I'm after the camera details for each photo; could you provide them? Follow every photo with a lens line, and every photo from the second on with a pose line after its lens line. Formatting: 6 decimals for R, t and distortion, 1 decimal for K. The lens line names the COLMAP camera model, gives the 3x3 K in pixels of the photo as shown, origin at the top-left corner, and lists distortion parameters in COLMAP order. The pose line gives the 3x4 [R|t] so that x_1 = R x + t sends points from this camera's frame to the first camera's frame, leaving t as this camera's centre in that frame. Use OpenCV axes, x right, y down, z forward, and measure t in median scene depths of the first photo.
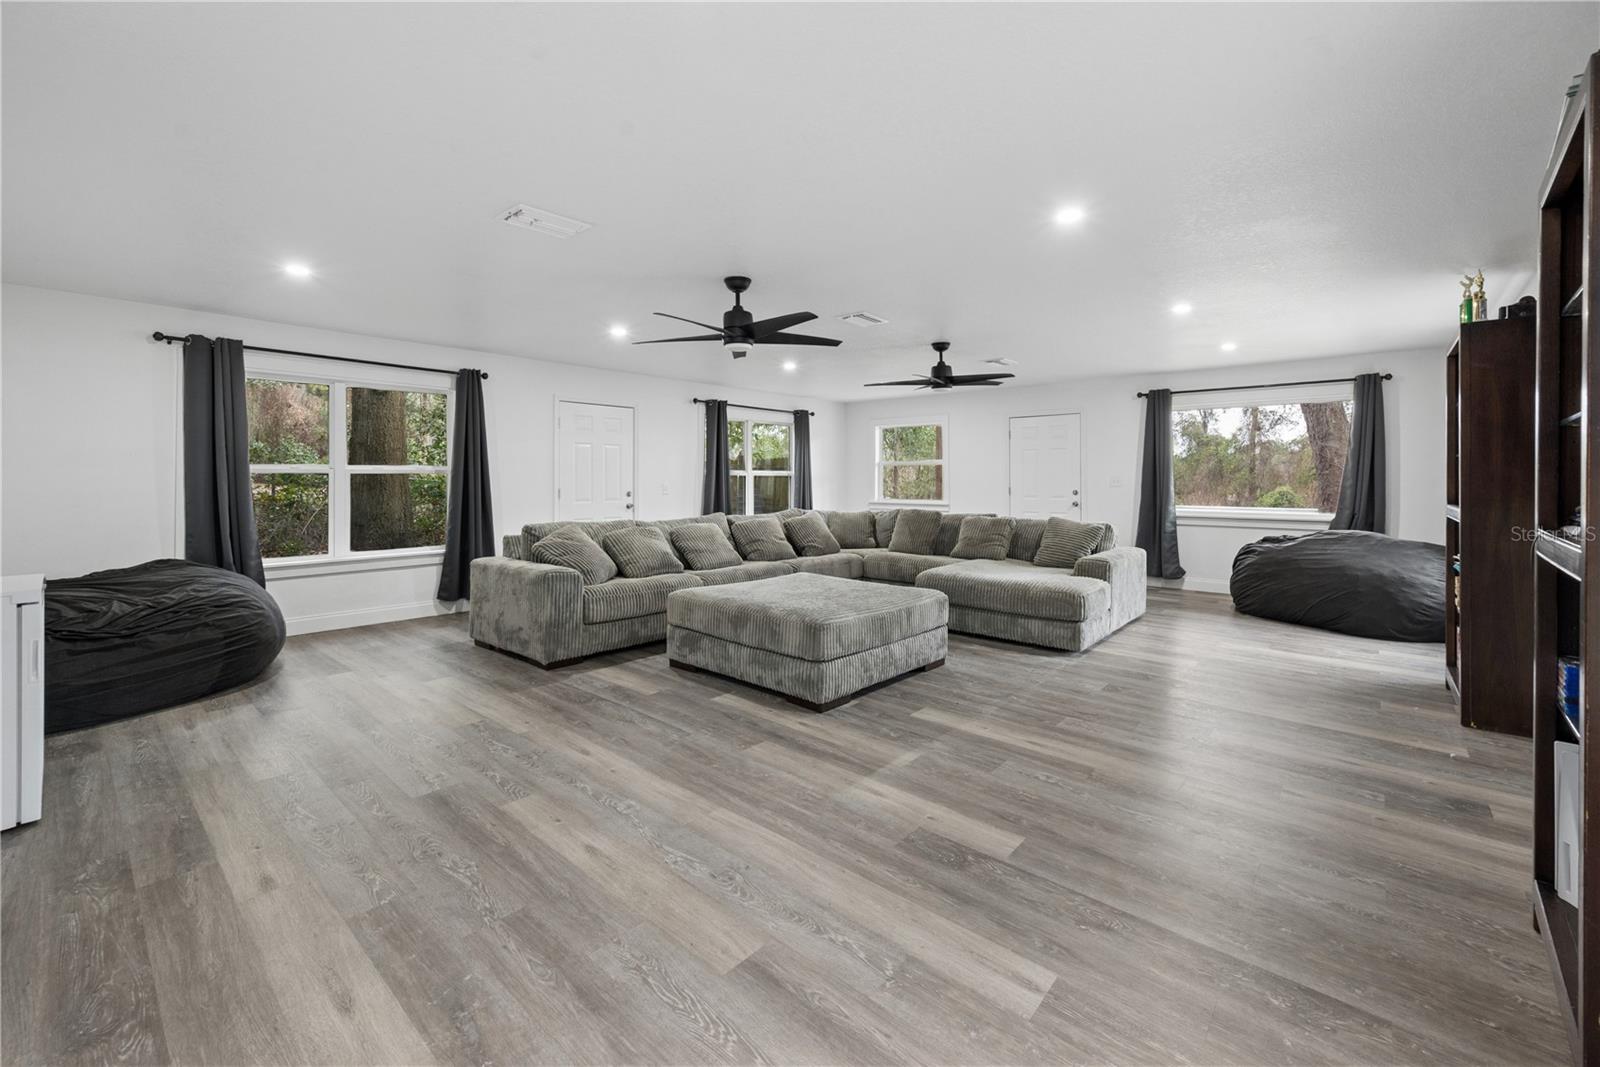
lens RADIAL K [[643.9, 0, 816.1], [0, 643.9, 480.3], [0, 0, 1]] dist [-0.002050, -0.000636]
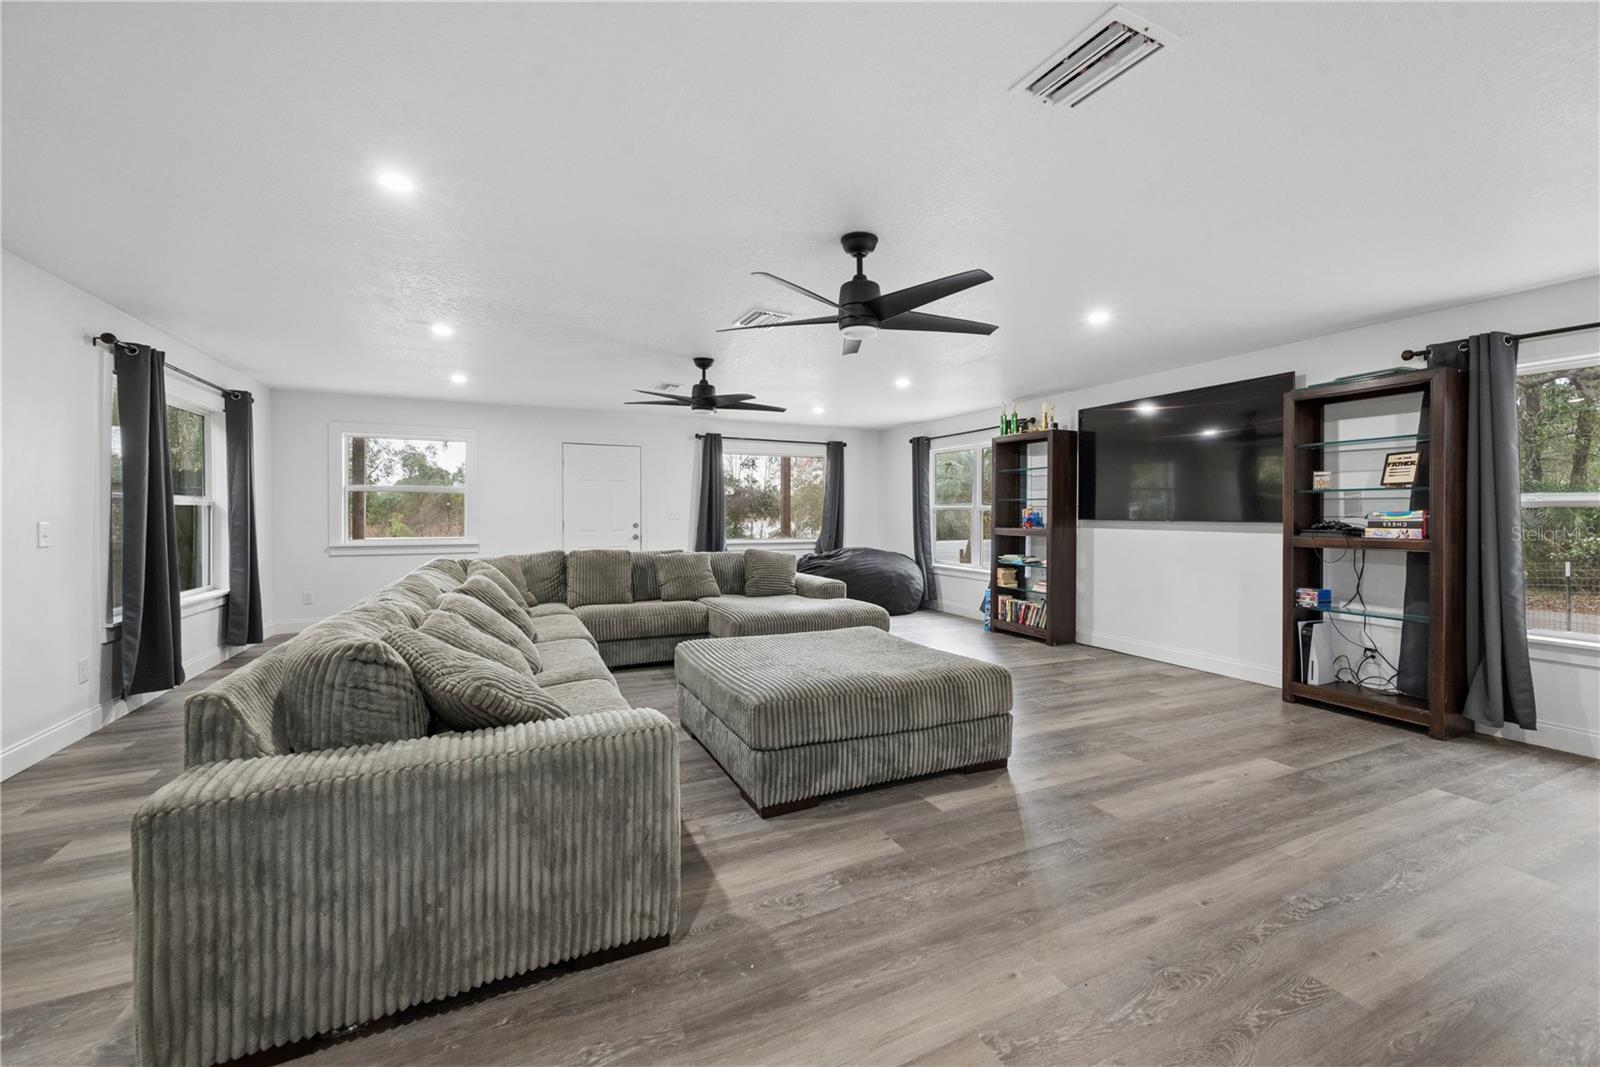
lens RADIAL K [[625.7, 0, 805.6], [0, 625.7, 518.3], [0, 0, 1]] dist [-0.000231, -0.000056]
pose [[0.418426, -0.008981, 0.908207, -1.067622], [-0.000835, 0.999947, 0.010273, -0.007433], [-0.908251, -0.005057, 0.418396, 1.017326]]
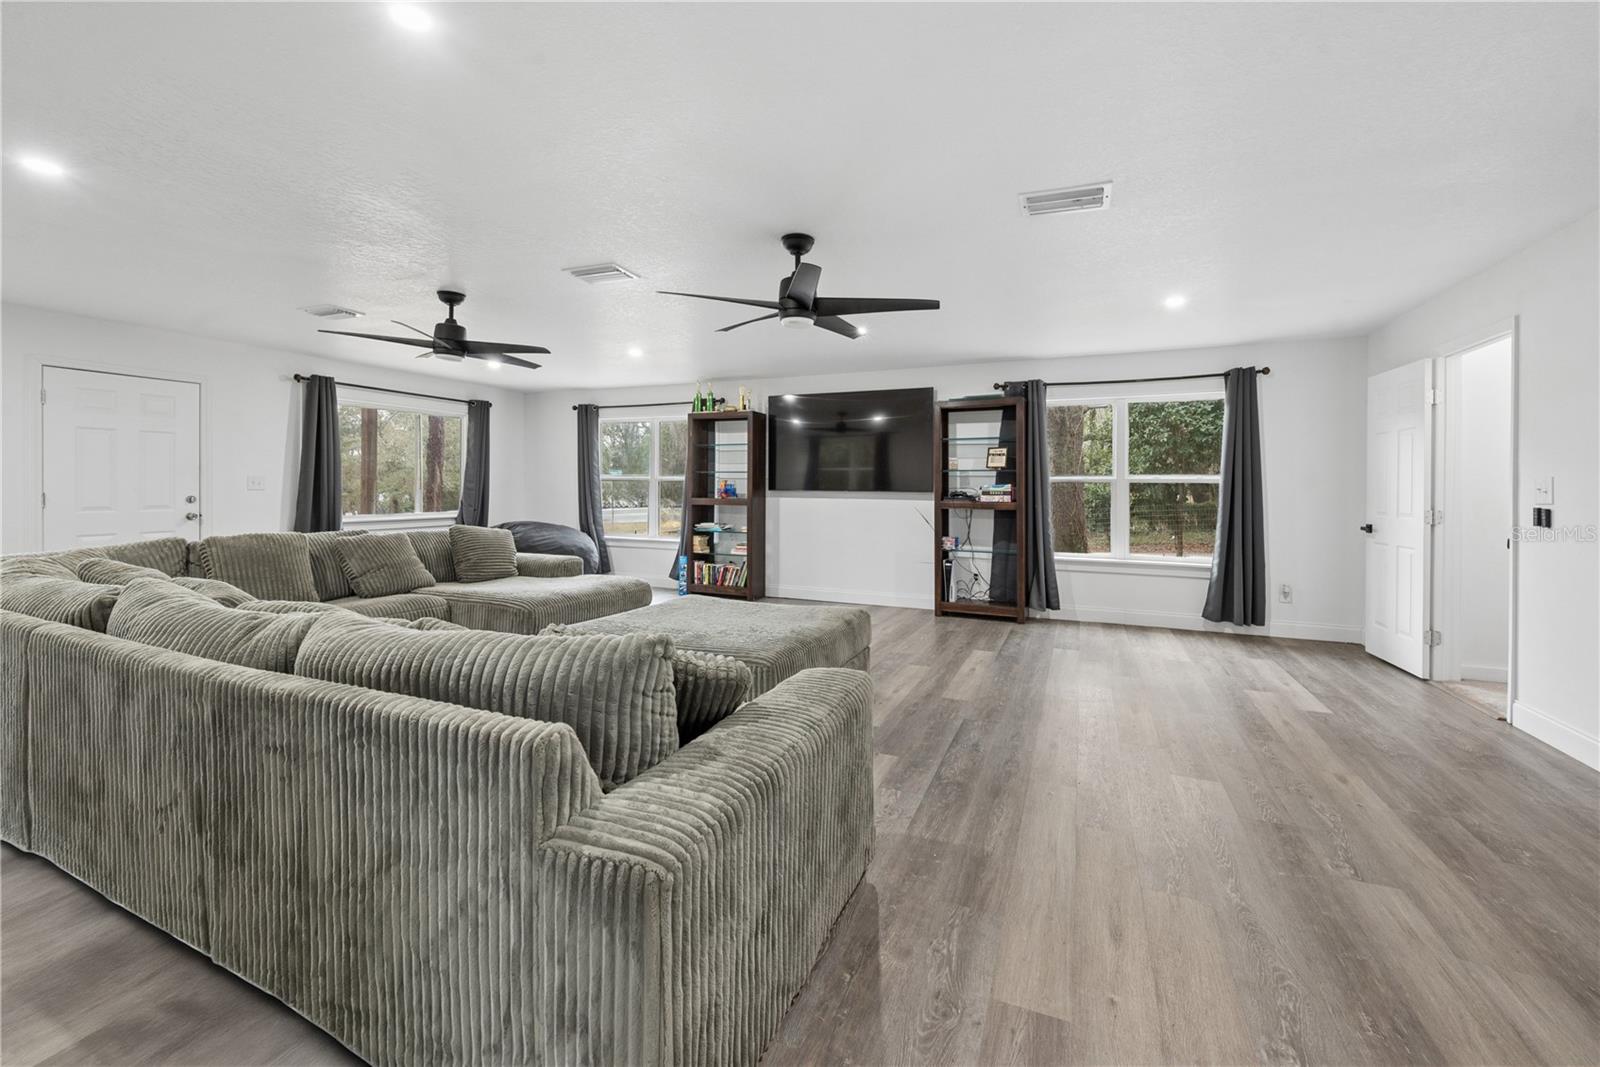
lens RADIAL K [[640.3, 0, 800.0], [0, 640.3, 488.2], [0, 0, 1]] dist [0.004044, 0.000149]
pose [[-0.276331, -0.007469, 0.961033, -1.215824], [-0.007612, 0.999955, 0.005583, -0.005208], [-0.961032, -0.005772, -0.276376, 1.641683]]
